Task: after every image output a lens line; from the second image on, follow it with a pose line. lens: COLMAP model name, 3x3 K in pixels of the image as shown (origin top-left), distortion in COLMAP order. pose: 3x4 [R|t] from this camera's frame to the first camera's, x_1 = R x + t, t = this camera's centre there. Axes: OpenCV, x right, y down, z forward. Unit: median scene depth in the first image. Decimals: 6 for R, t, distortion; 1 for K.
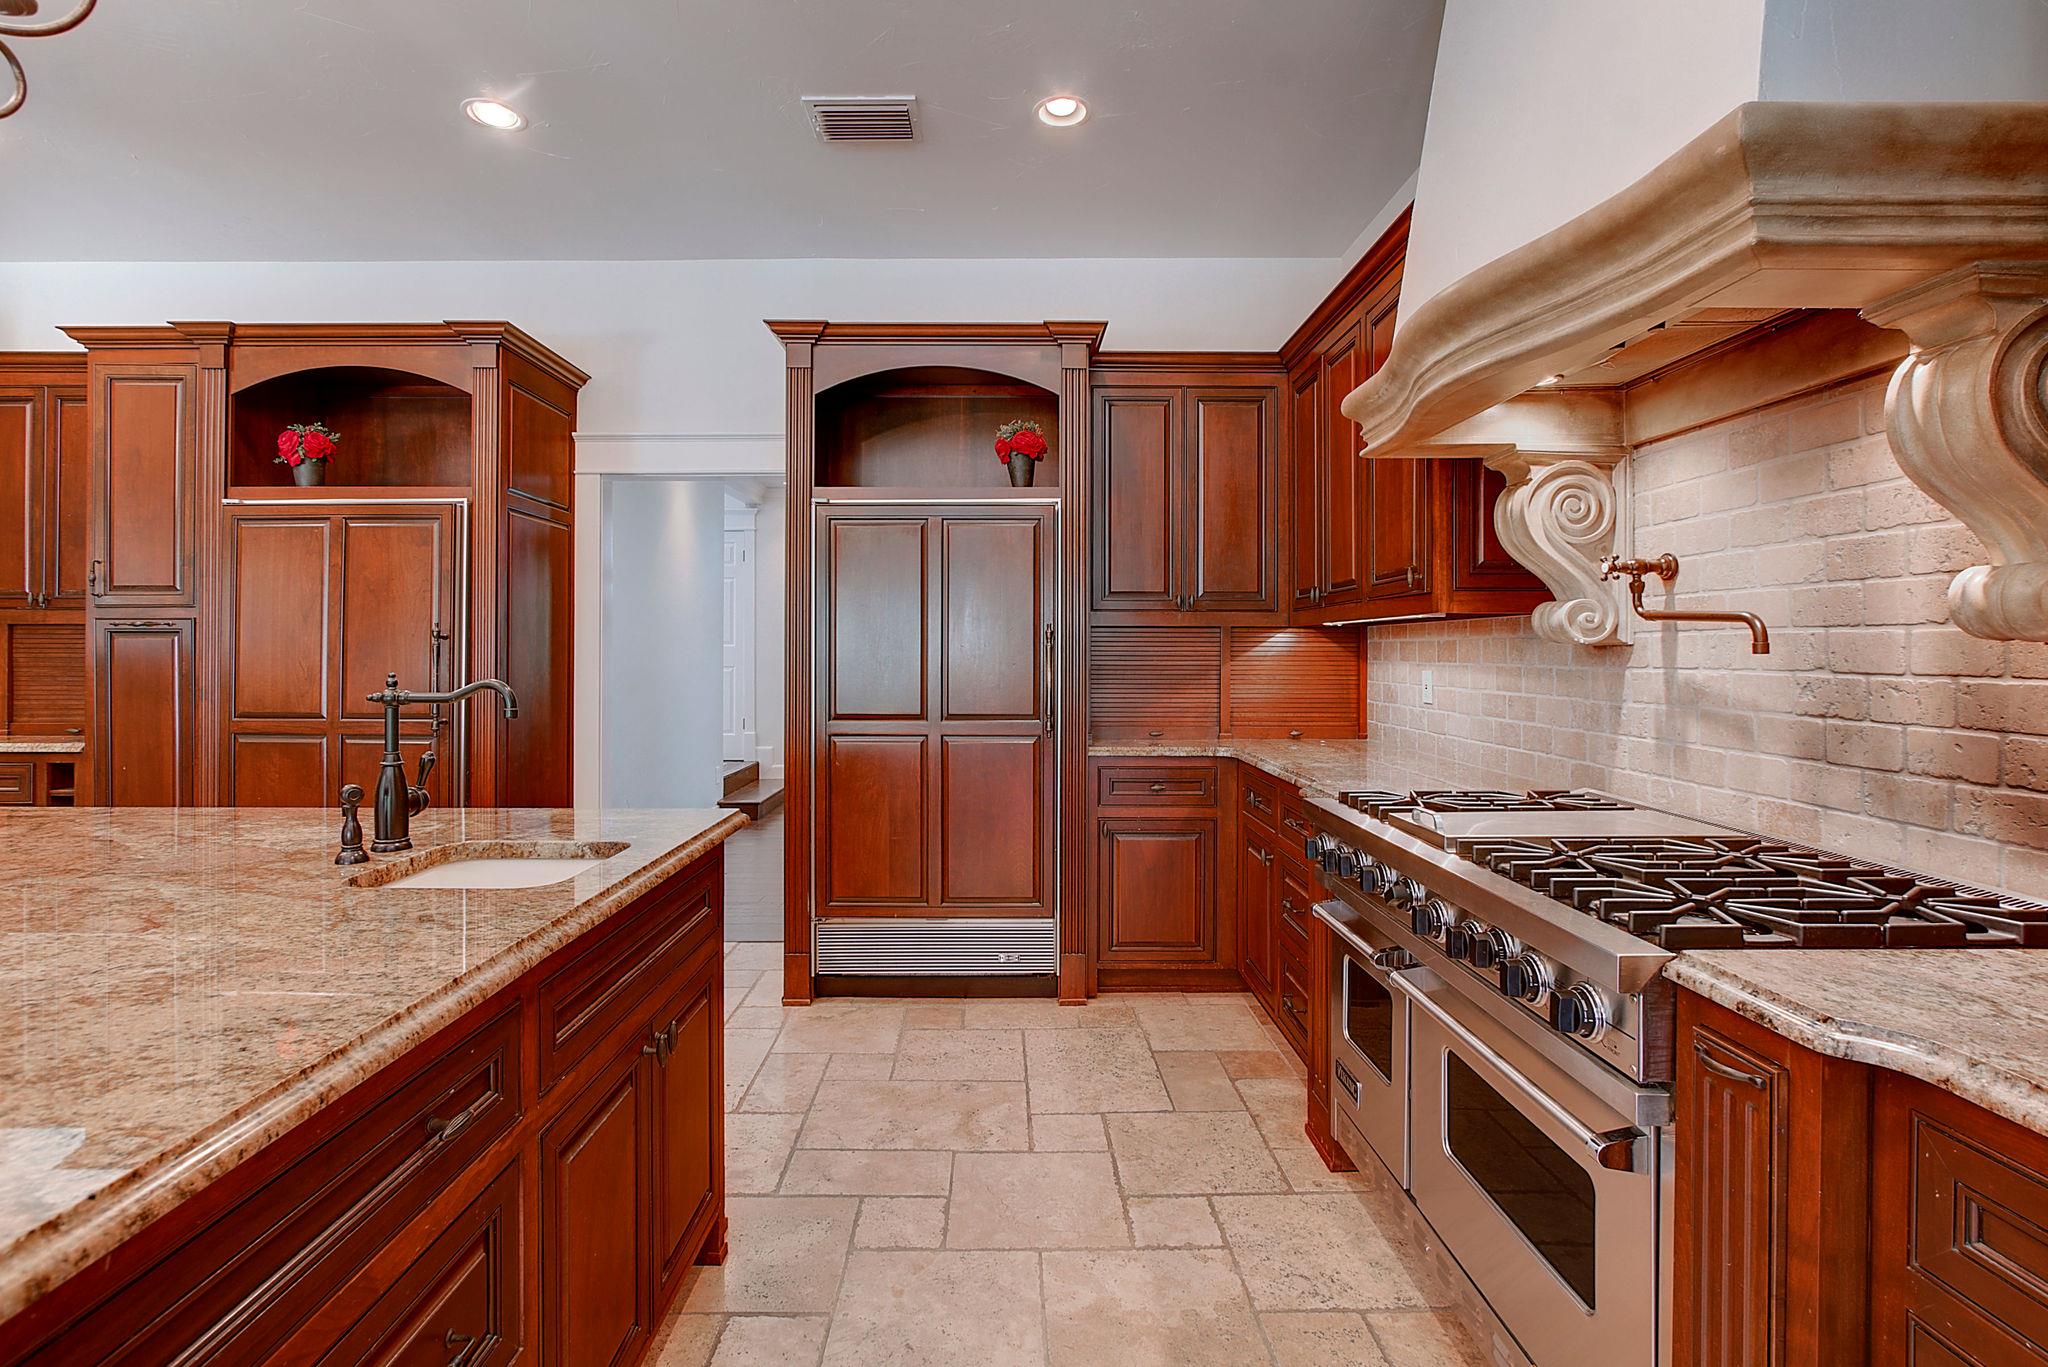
lens RADIAL K [[977.6, 0, 1028.1], [0, 977.6, 657.6], [0, 0, 1]] dist [-0.004328, 0.000693]
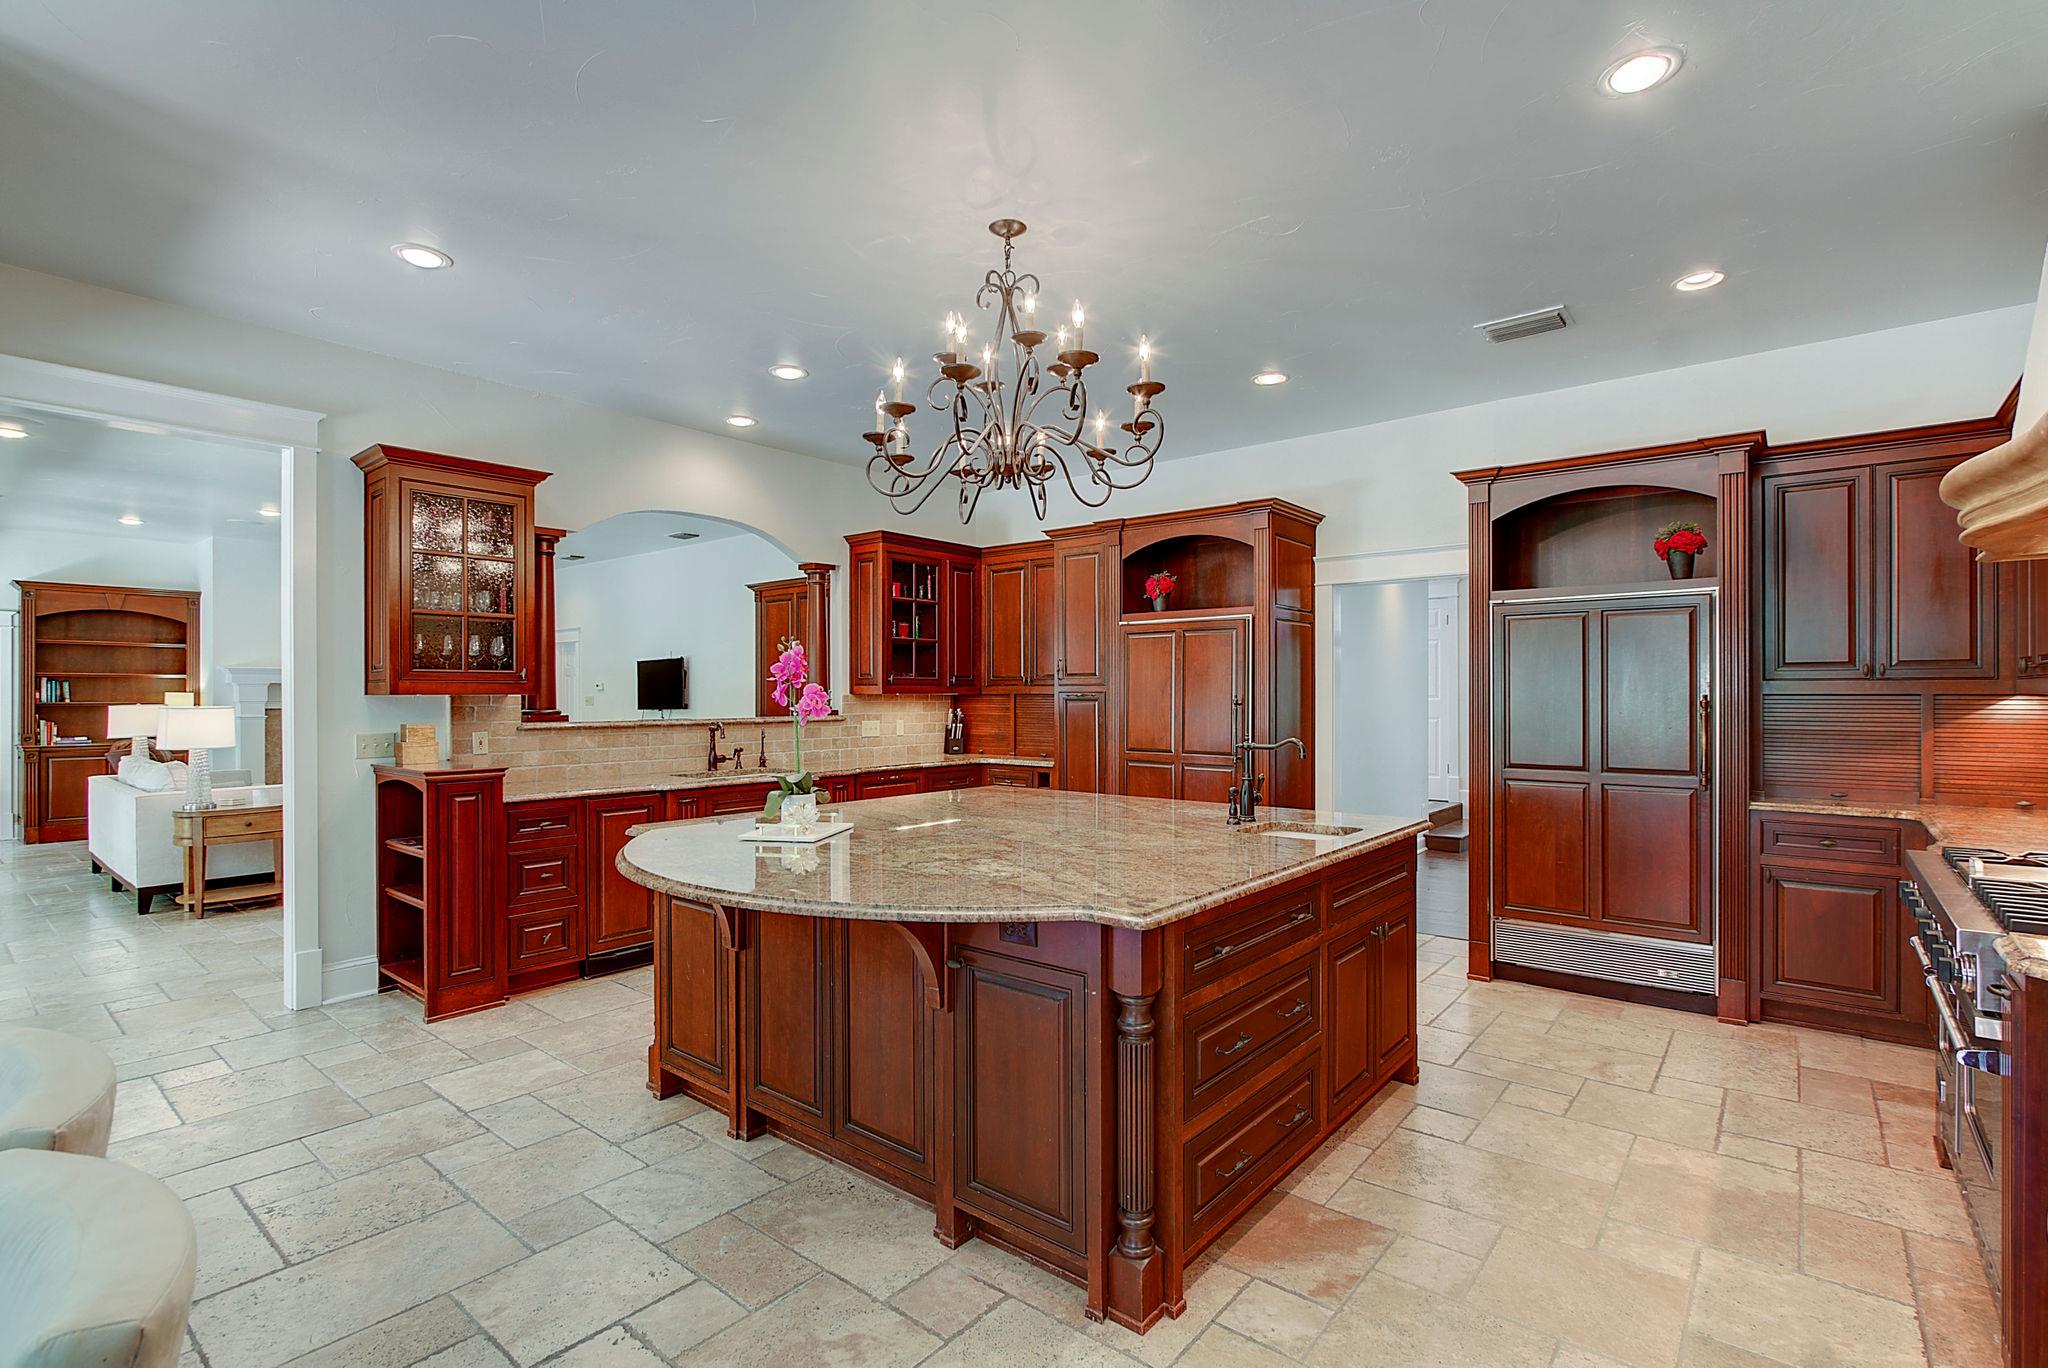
lens RADIAL K [[961.6, 0, 1019.4], [0, 961.6, 689.9], [0, 0, 1]] dist [-0.010555, -0.000393]
pose [[0.757015, -0.006554, -0.653364, 0.145370], [-0.000560, 0.999943, -0.010681, -0.026904], [0.653397, 0.008451, 0.756968, -0.402980]]
